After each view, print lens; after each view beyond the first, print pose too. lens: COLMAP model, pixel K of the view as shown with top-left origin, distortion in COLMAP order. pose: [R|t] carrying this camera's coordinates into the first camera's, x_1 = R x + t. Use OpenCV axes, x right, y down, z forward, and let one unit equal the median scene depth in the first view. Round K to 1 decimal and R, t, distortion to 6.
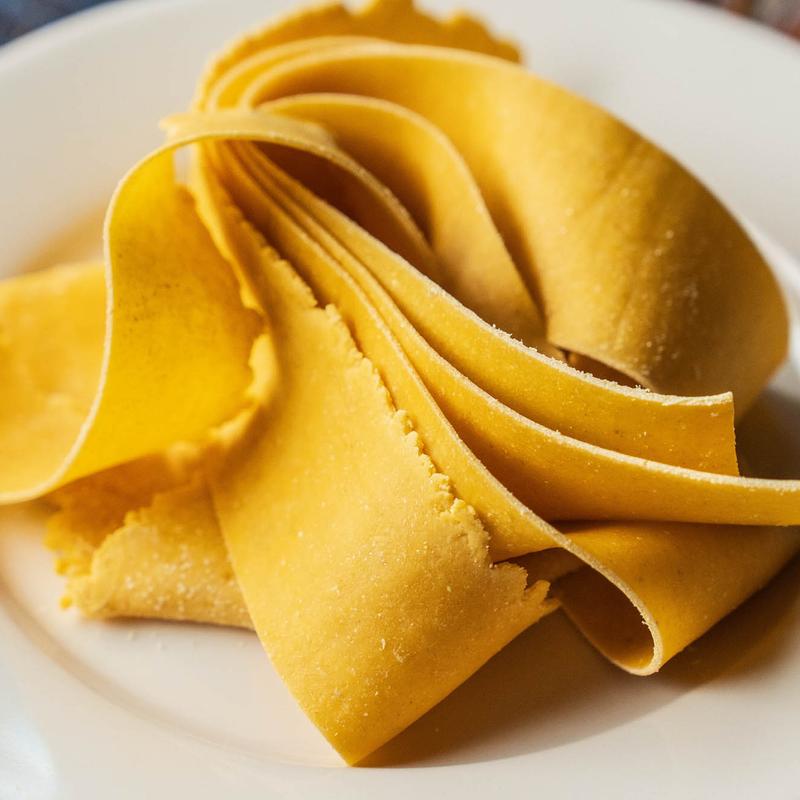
lens RADIAL K [[2734.6, 0, 400.6], [0, 2734.6, 400.0], [0, 0, 1]] dist [0.093959, 0.000000]
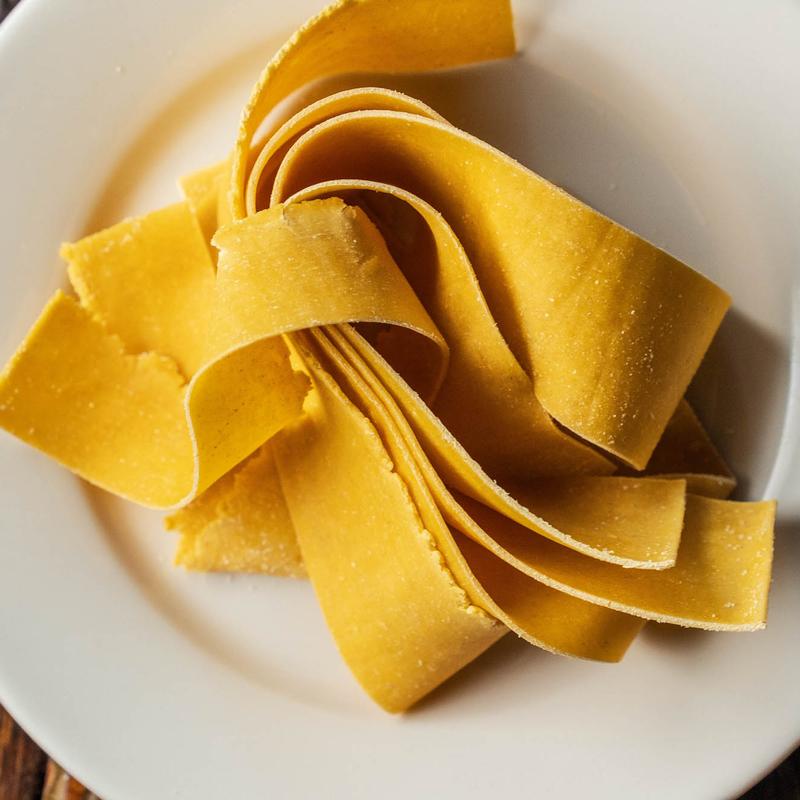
lens RADIAL K [[2734.6, 0, 399.6], [0, 2734.6, 400.0], [0, 0, 1]] dist [0.093959, 0.000000]
pose [[0.998677, -0.050572, -0.009320, 0.002694], [0.042739, 0.715486, 0.697319, -0.919990], [-0.028596, -0.696794, 0.716701, 0.090784]]
